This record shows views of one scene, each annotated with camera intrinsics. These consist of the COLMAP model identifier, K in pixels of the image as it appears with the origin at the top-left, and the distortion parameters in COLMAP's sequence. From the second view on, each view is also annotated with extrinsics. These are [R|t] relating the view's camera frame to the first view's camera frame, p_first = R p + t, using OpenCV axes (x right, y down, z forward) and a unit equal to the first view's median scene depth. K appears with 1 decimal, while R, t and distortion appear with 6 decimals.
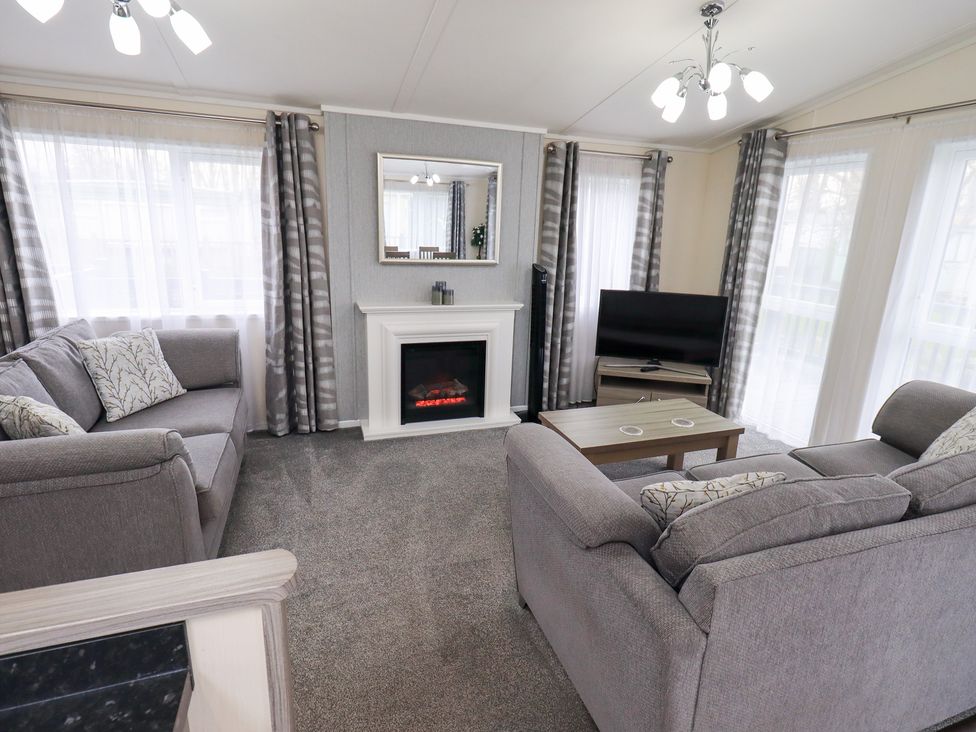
lens RADIAL K [[523.6, 0, 493.2], [0, 523.6, 356.7], [0, 0, 1]] dist [0.009095, -0.001276]
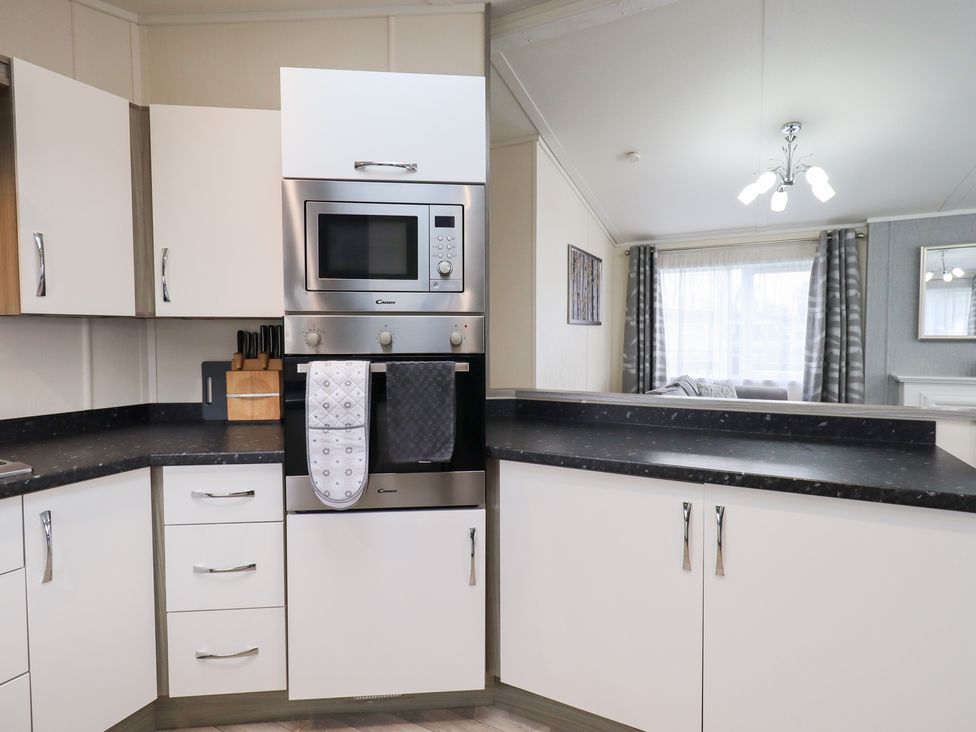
lens RADIAL K [[507.5, 0, 493.3], [0, 507.5, 355.8], [0, 0, 1]] dist [0.002059, -0.000430]
pose [[0.689023, -0.012234, -0.724636, -0.054418], [-0.148924, 0.976131, -0.158084, 0.157484], [0.709274, 0.216839, 0.670754, -0.358258]]
